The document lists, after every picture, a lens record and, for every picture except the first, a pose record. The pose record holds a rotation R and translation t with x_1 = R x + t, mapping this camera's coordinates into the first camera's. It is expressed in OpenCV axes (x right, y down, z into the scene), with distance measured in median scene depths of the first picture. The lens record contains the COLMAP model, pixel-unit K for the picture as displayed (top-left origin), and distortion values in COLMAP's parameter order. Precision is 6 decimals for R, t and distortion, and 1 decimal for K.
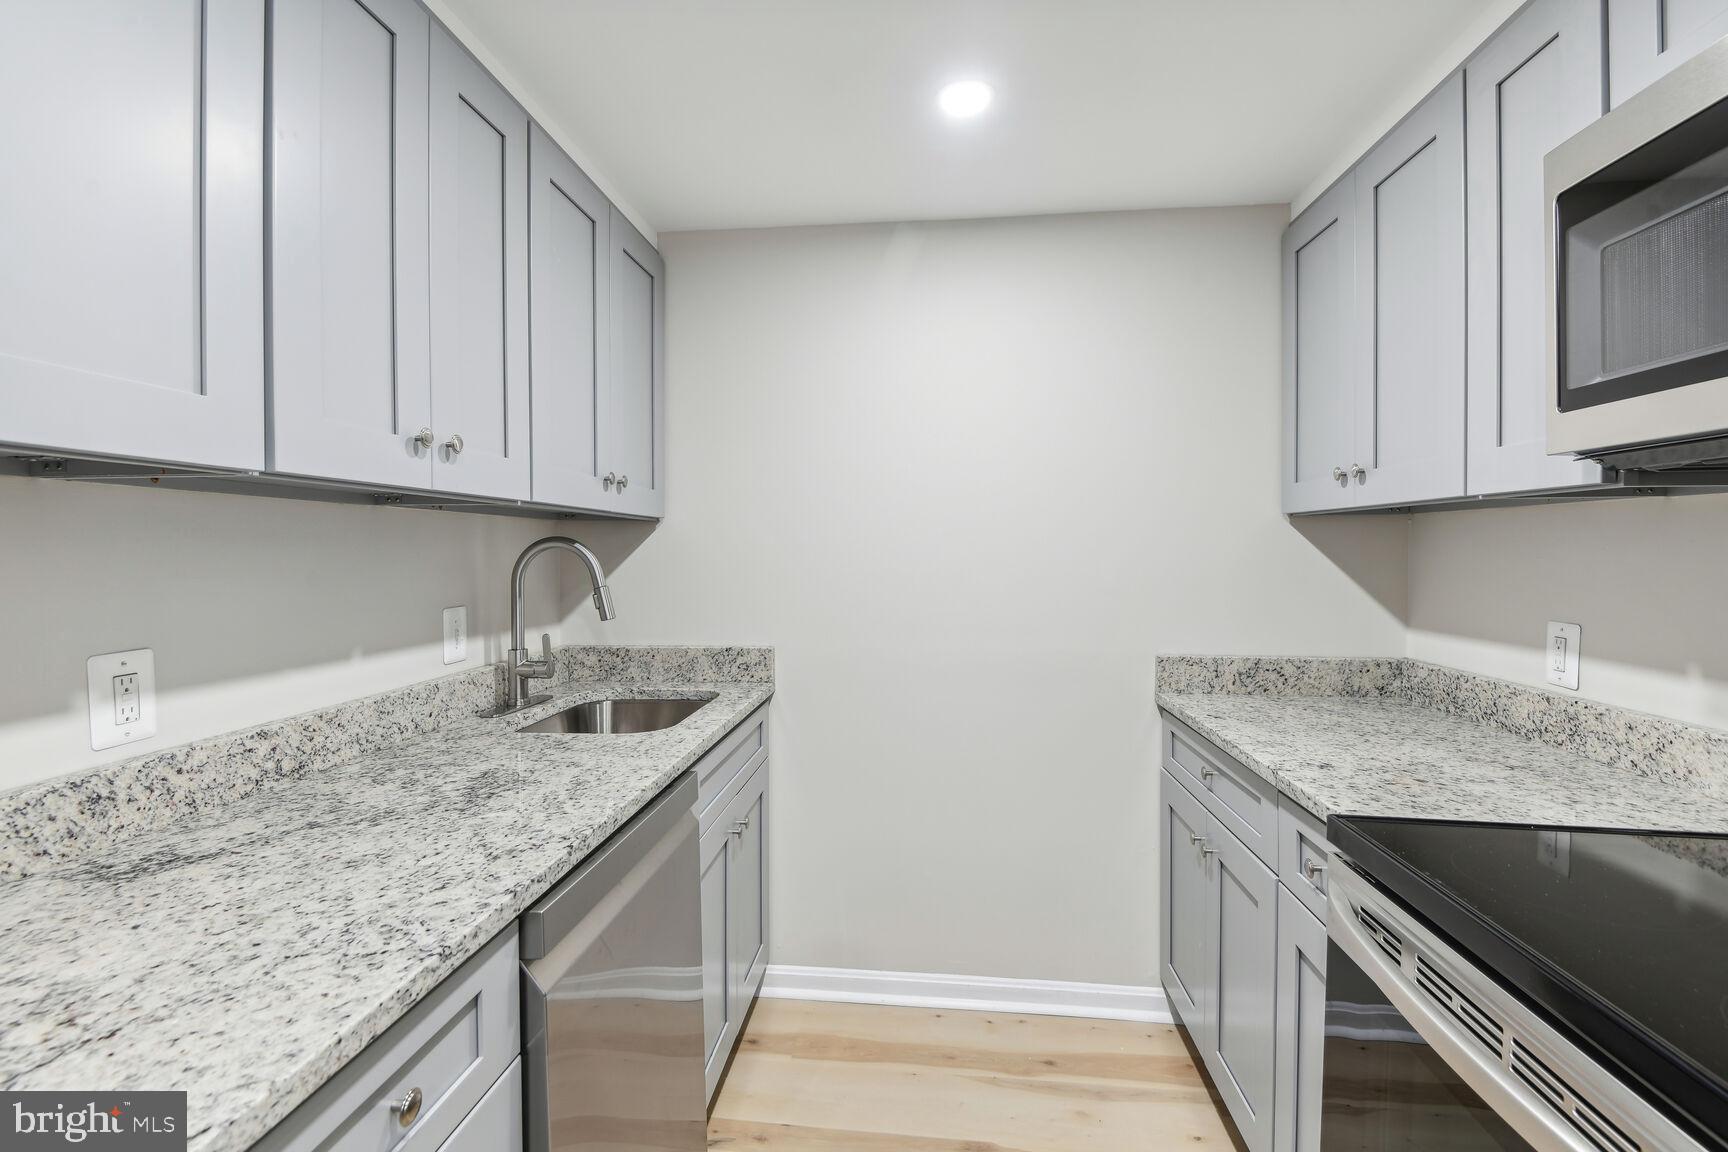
lens RADIAL K [[807.4, 0, 859.0], [0, 807.4, 558.4], [0, 0, 1]] dist [0.014996, -0.015034]
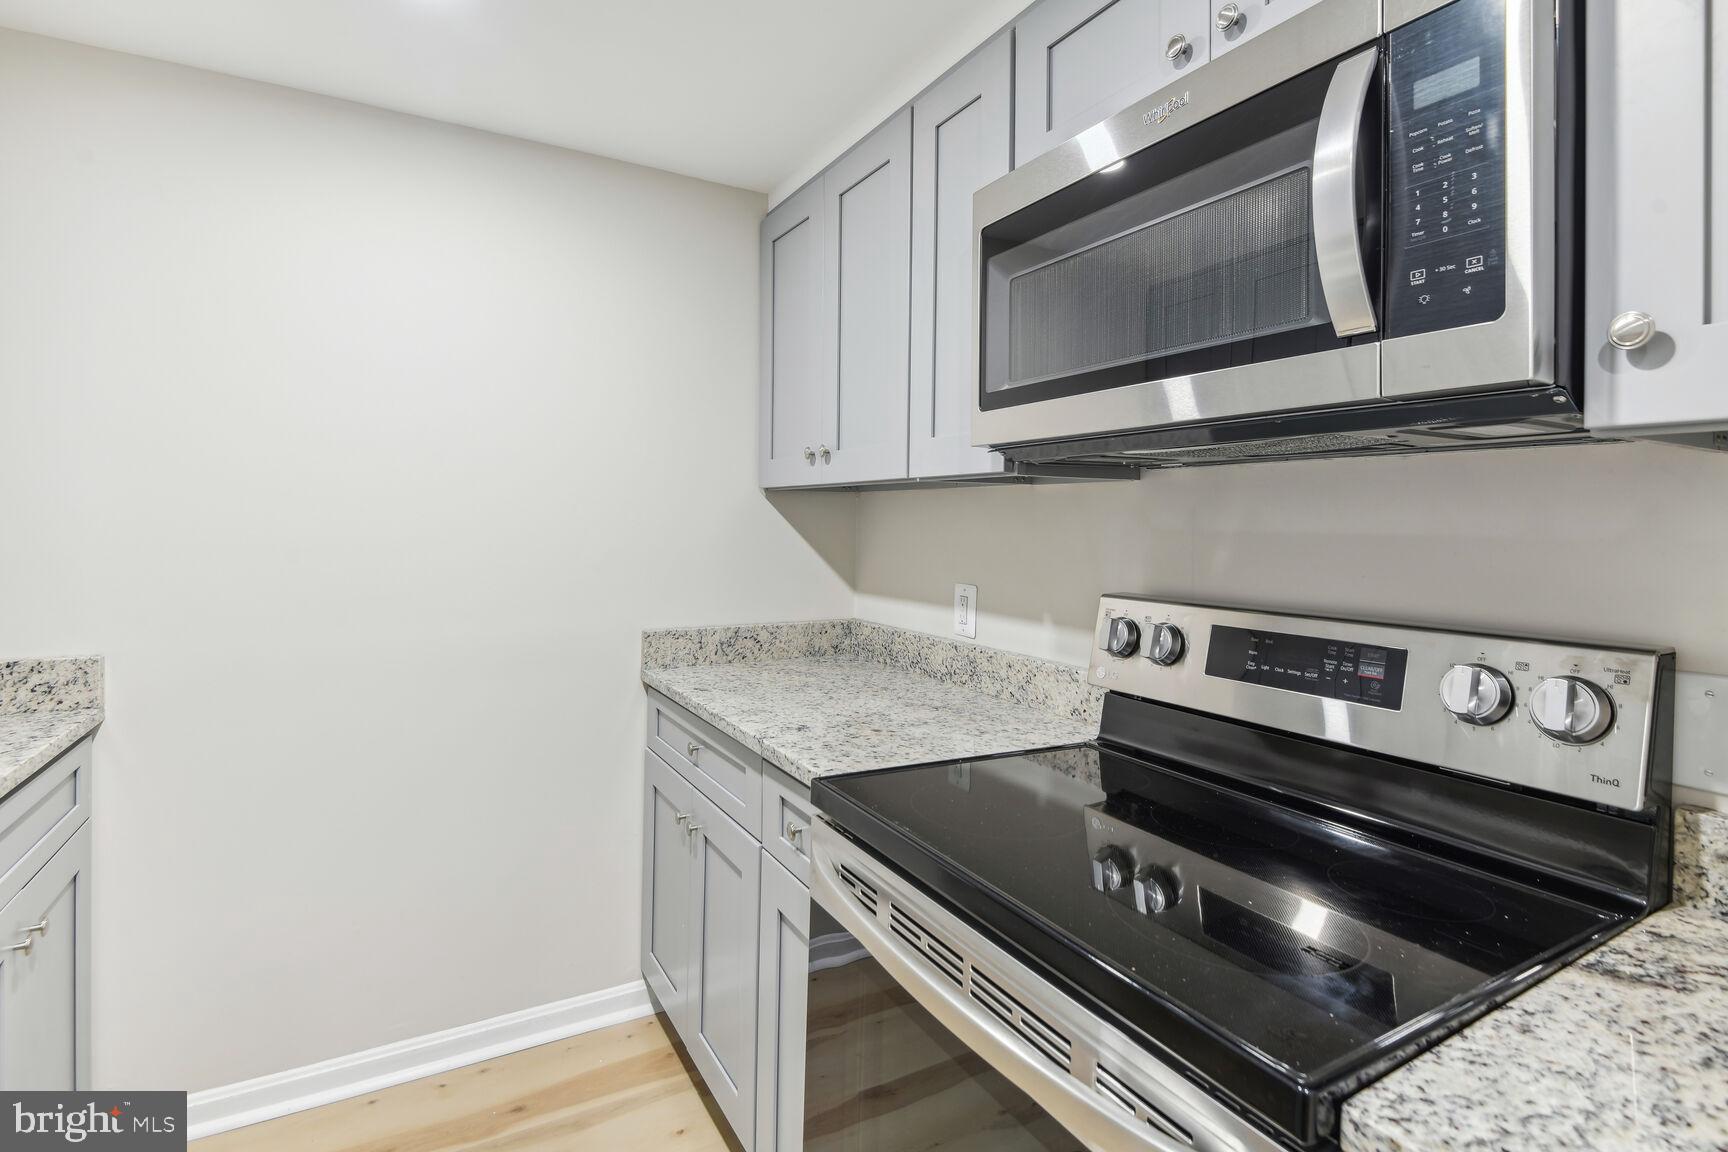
lens RADIAL K [[807.4, 0, 852.4], [0, 807.4, 521.2], [0, 0, 1]] dist [0.014996, -0.015034]
pose [[0.810951, 0.012696, 0.584976, 0.008780], [-0.007624, 0.999909, -0.011133, -0.001171], [-0.585064, 0.004568, 0.810974, 0.087472]]
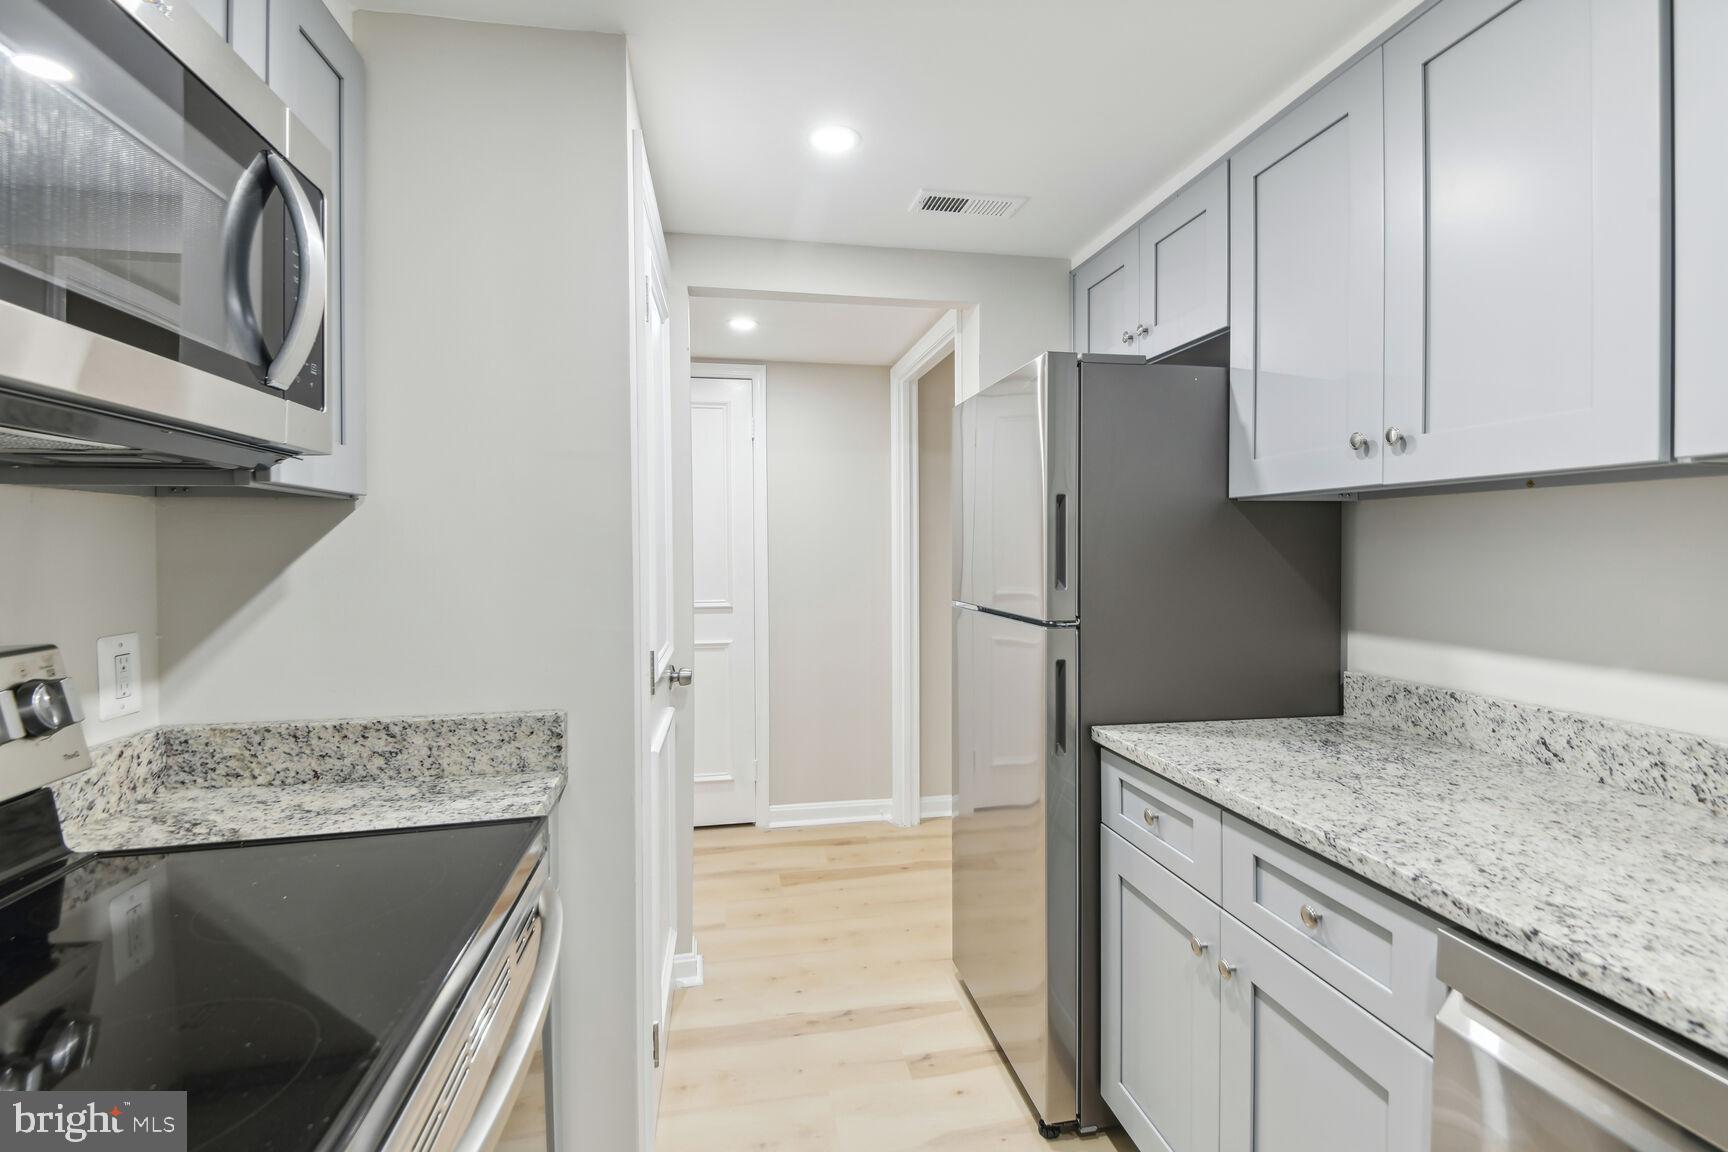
lens RADIAL K [[807.4, 0, 863.5], [0, 807.4, 560.5], [0, 0, 1]] dist [0.014996, -0.015034]
pose [[-0.955267, 0.017547, -0.295224, 0.281525], [0.007712, 0.999377, 0.034445, -0.014270], [0.295644, 0.030627, -0.954807, 0.926128]]
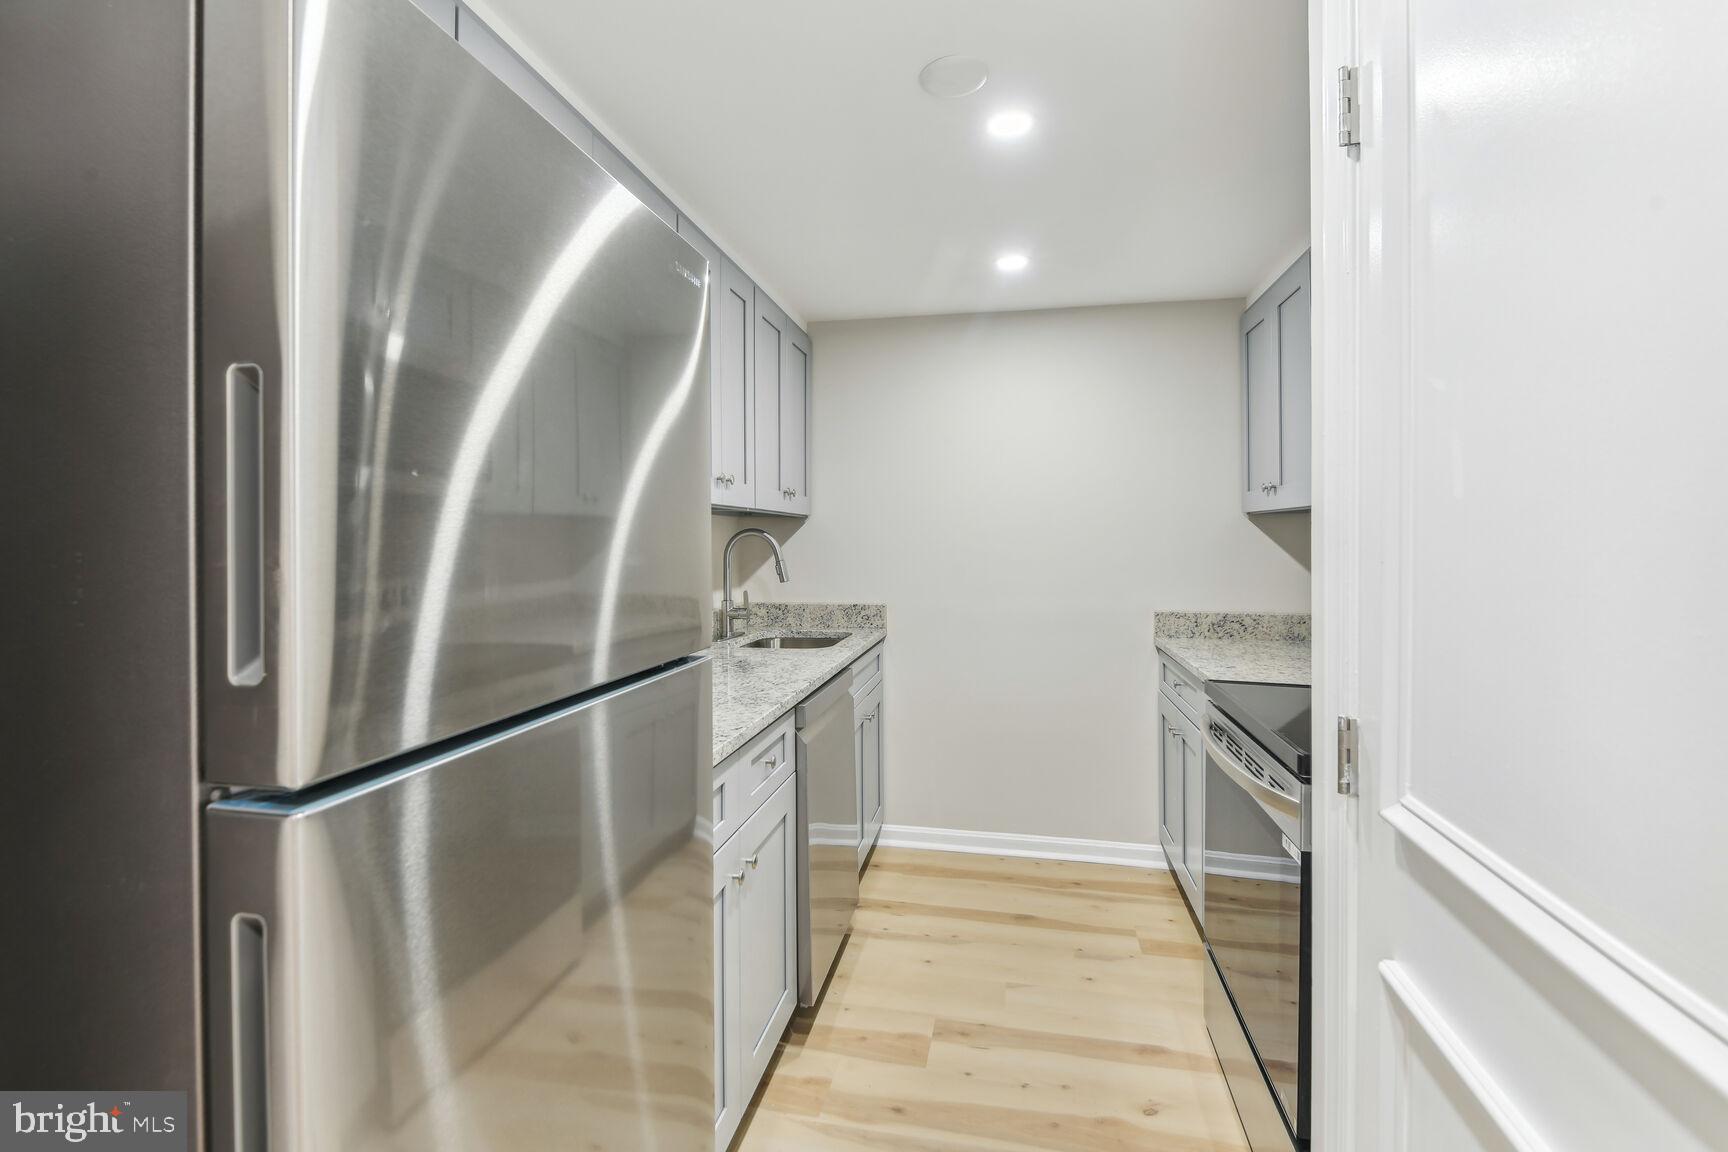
lens RADIAL K [[807.4, 0, 851.2], [0, 807.4, 507.4], [0, 0, 1]] dist [0.014996, -0.015034]
pose [[0.994901, -0.002192, -0.100835, -0.025269], [-0.002665, 0.998844, -0.048005, 0.006745], [0.100824, 0.048029, 0.993744, -0.552400]]
